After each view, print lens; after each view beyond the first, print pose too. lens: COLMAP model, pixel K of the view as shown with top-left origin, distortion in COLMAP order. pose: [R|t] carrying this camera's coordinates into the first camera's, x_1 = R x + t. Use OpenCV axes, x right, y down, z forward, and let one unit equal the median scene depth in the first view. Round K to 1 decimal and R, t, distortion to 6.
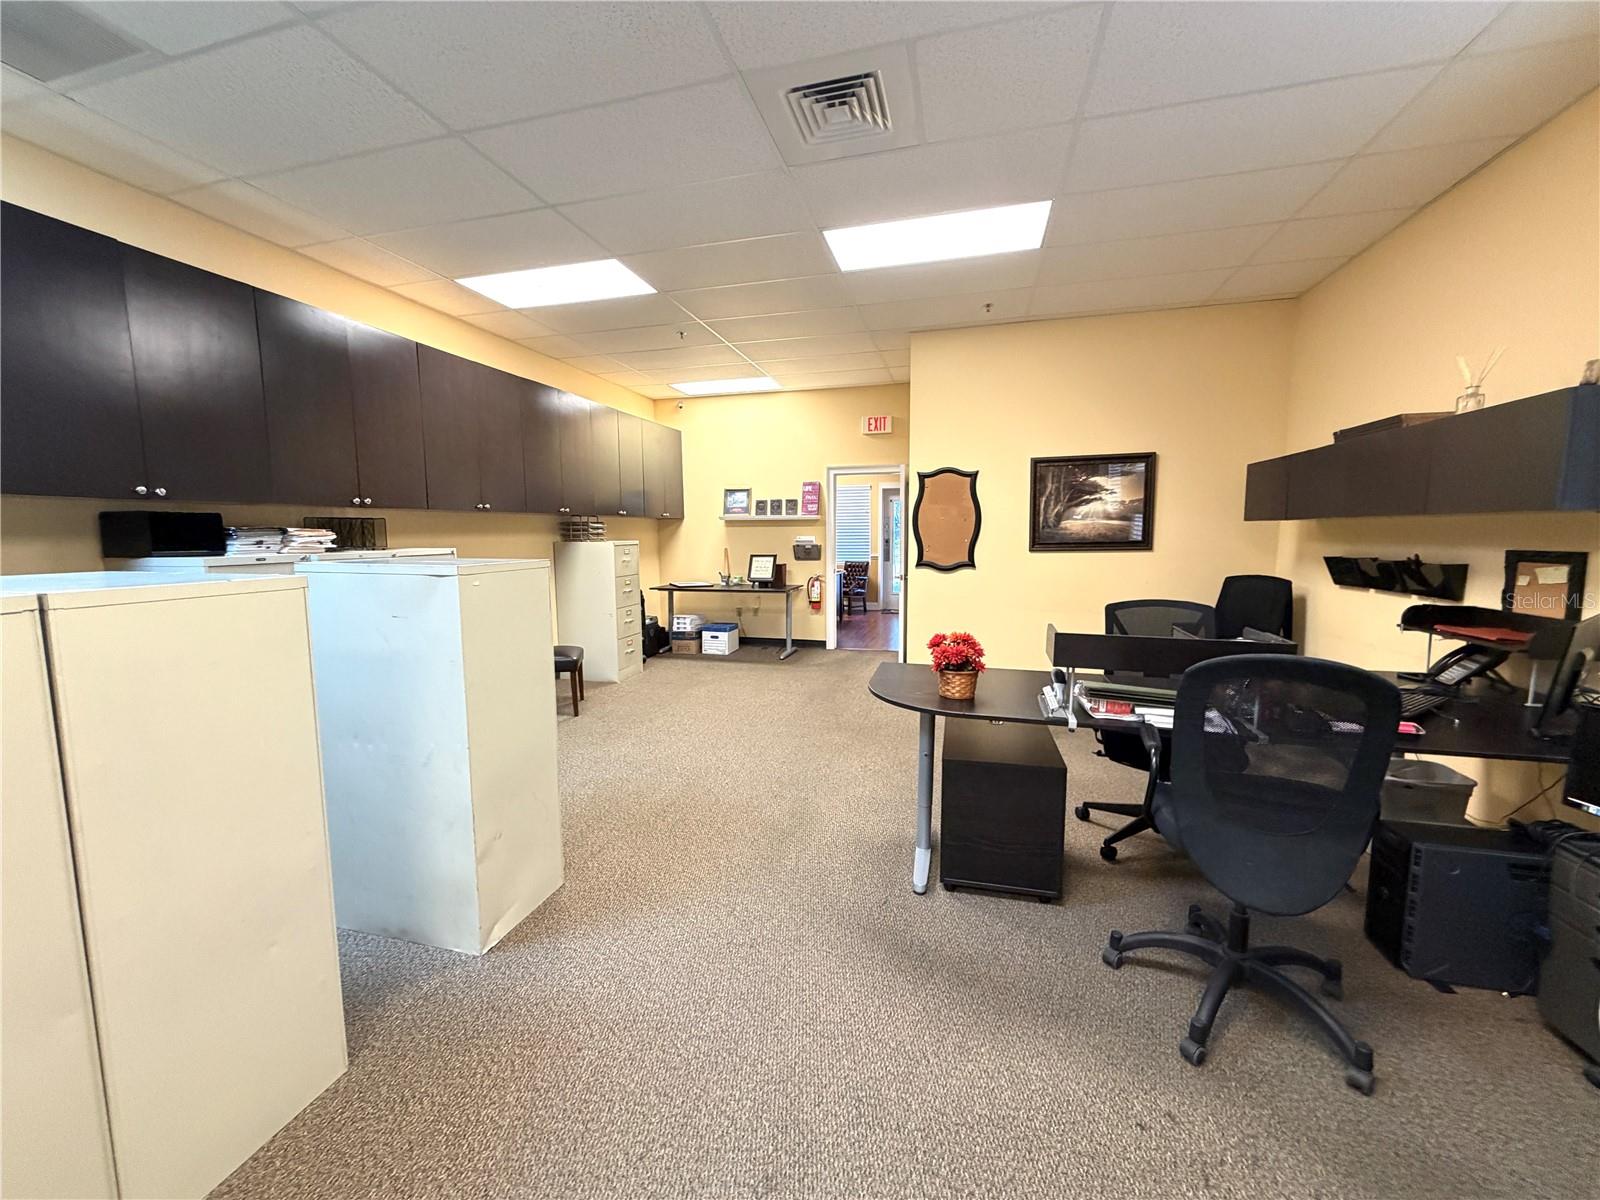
lens RADIAL K [[635.4, 0, 797.8], [0, 635.4, 595.5], [0, 0, 1]] dist [-0.001022, 0.000822]
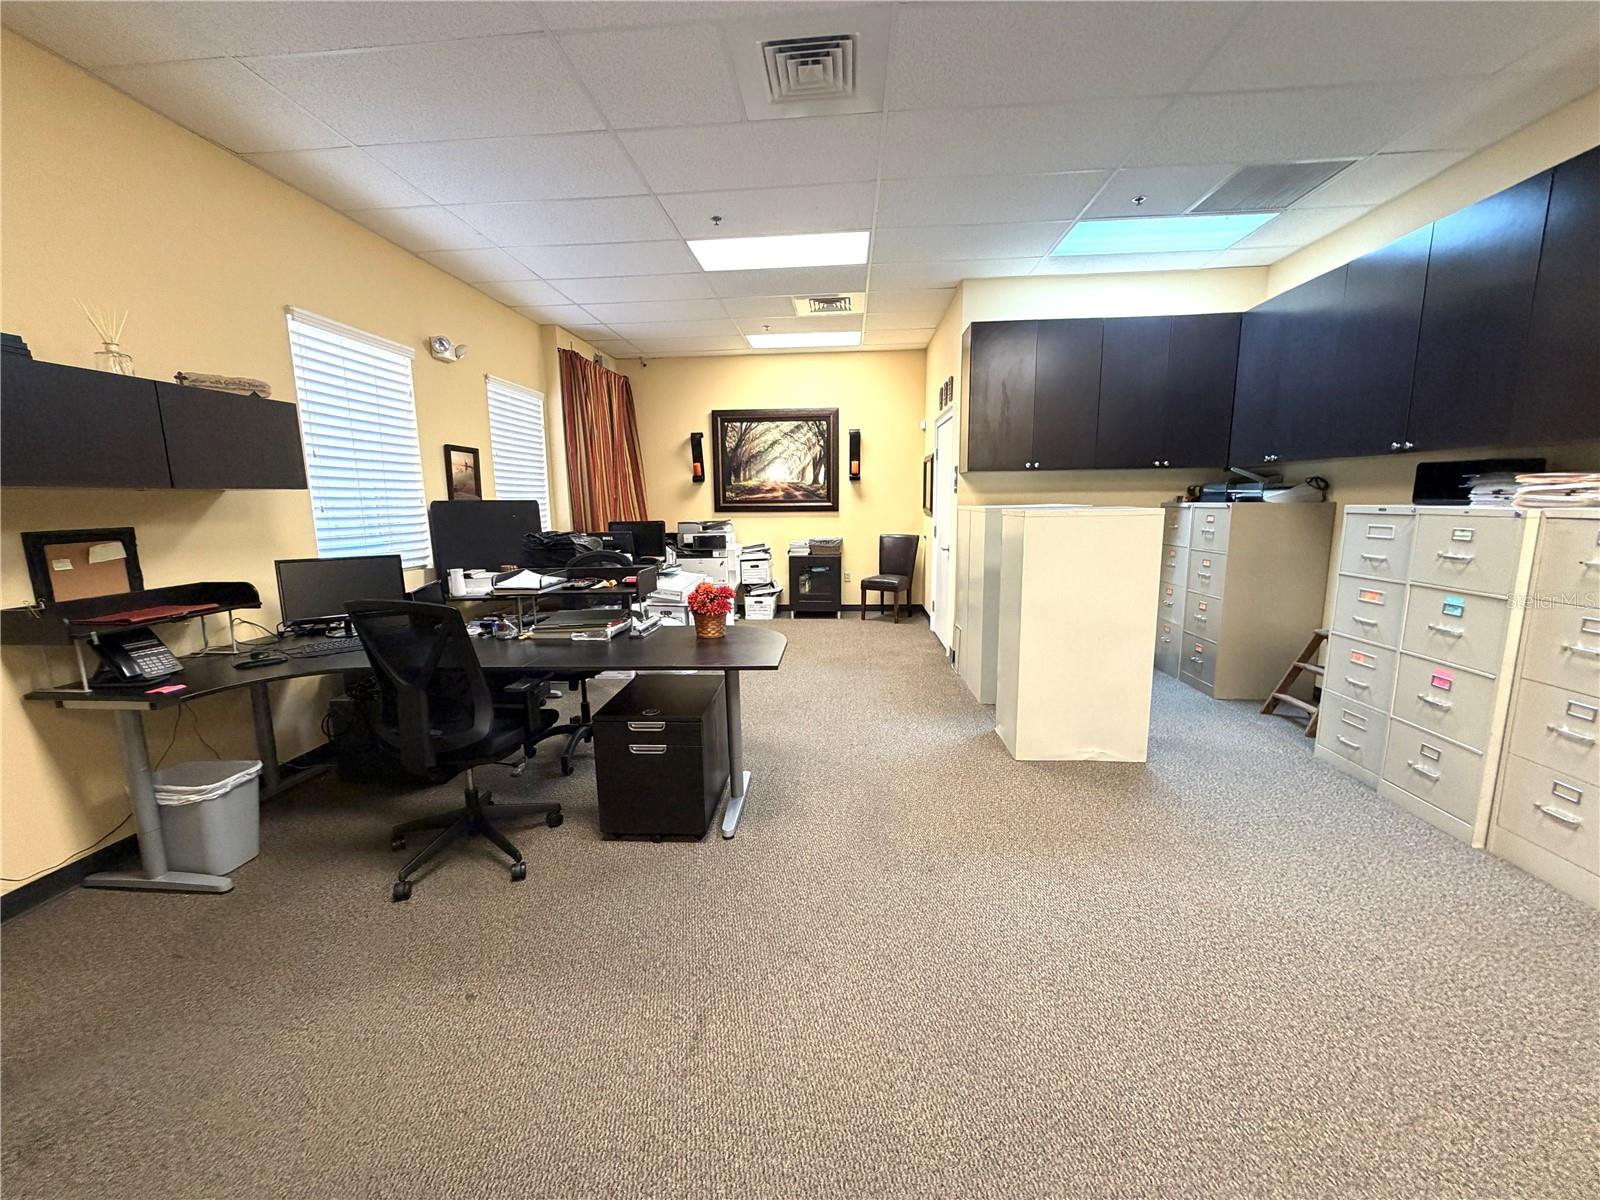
lens RADIAL K [[635.4, 0, 796.6], [0, 635.4, 599.3], [0, 0, 1]] dist [-0.001022, 0.000822]
pose [[-0.983209, 0.049557, -0.175622, 0.239879], [0.002475, 0.965949, 0.258719, -0.171754], [0.182464, 0.253941, -0.949853, 1.720942]]
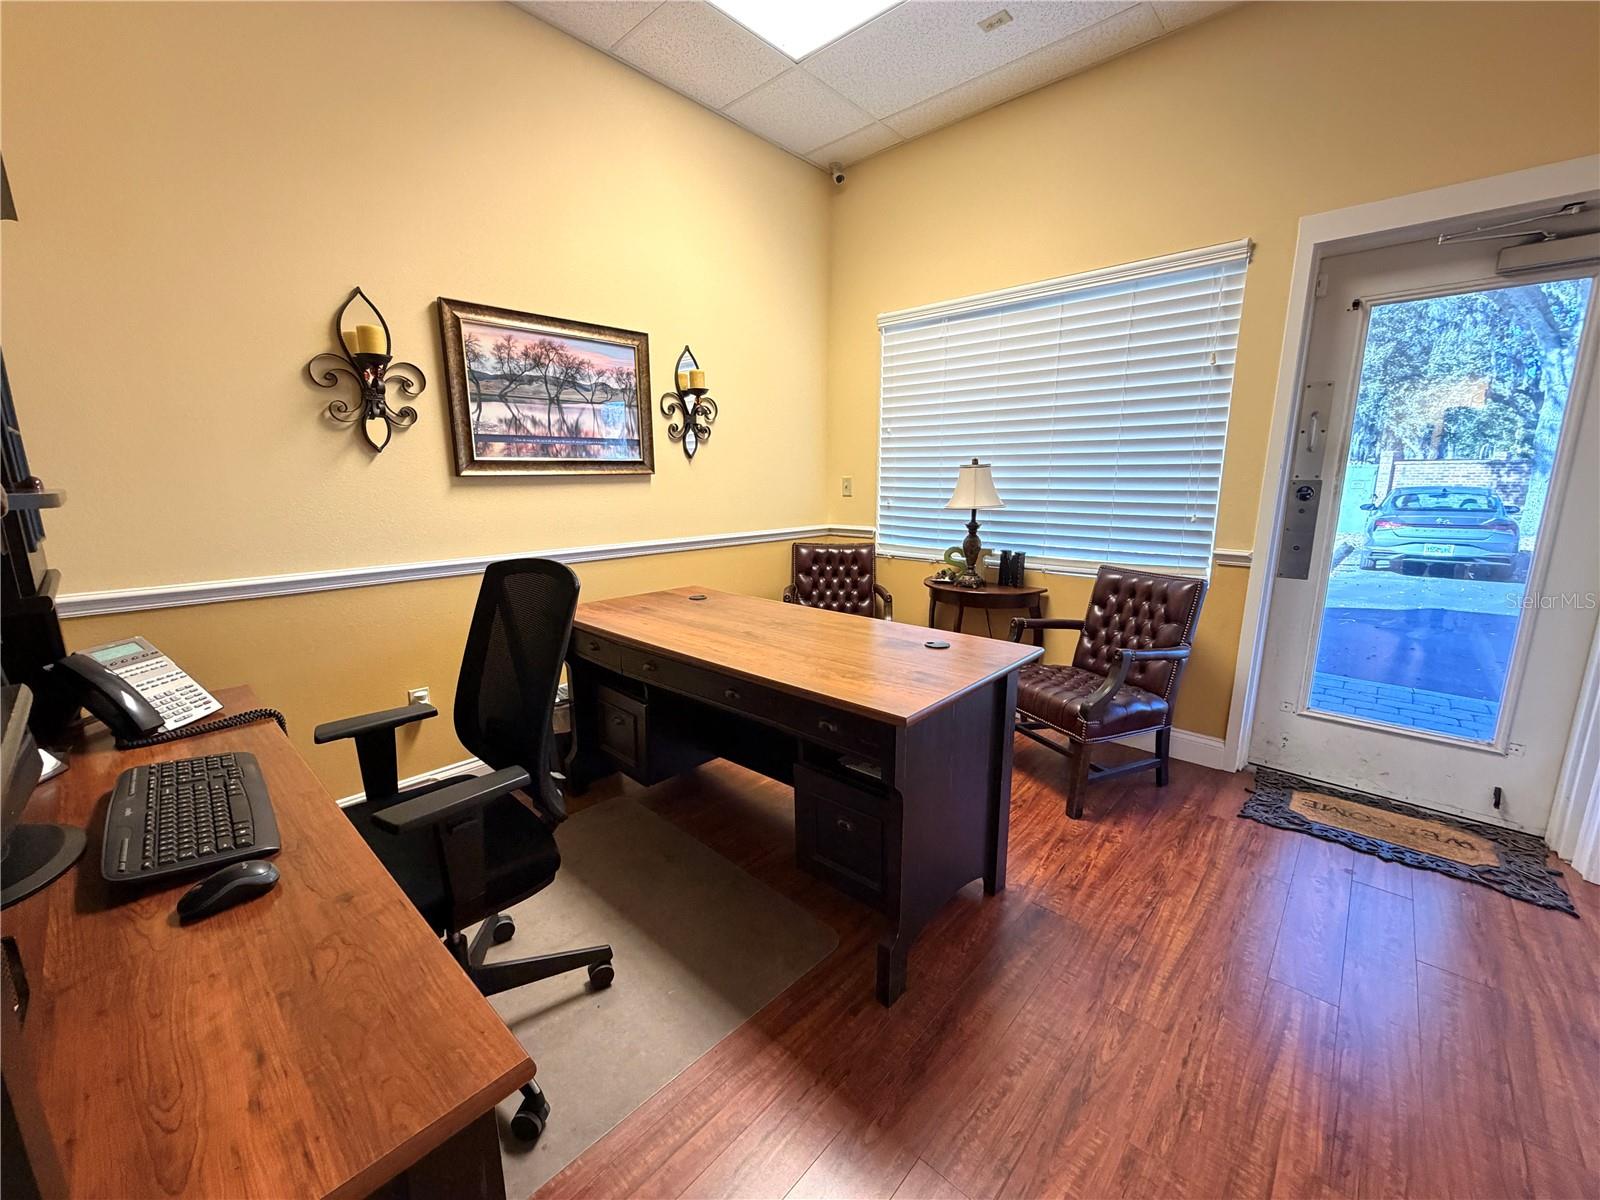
lens RADIAL K [[635.4, 0, 799.6], [0, 635.4, 597.9], [0, 0, 1]] dist [-0.001022, 0.000822]
pose [[0.886237, 0.092728, -0.453856, 0.303580], [-0.049135, 0.993050, 0.106946, -0.224350], [0.460618, -0.072480, 0.884634, 2.529613]]
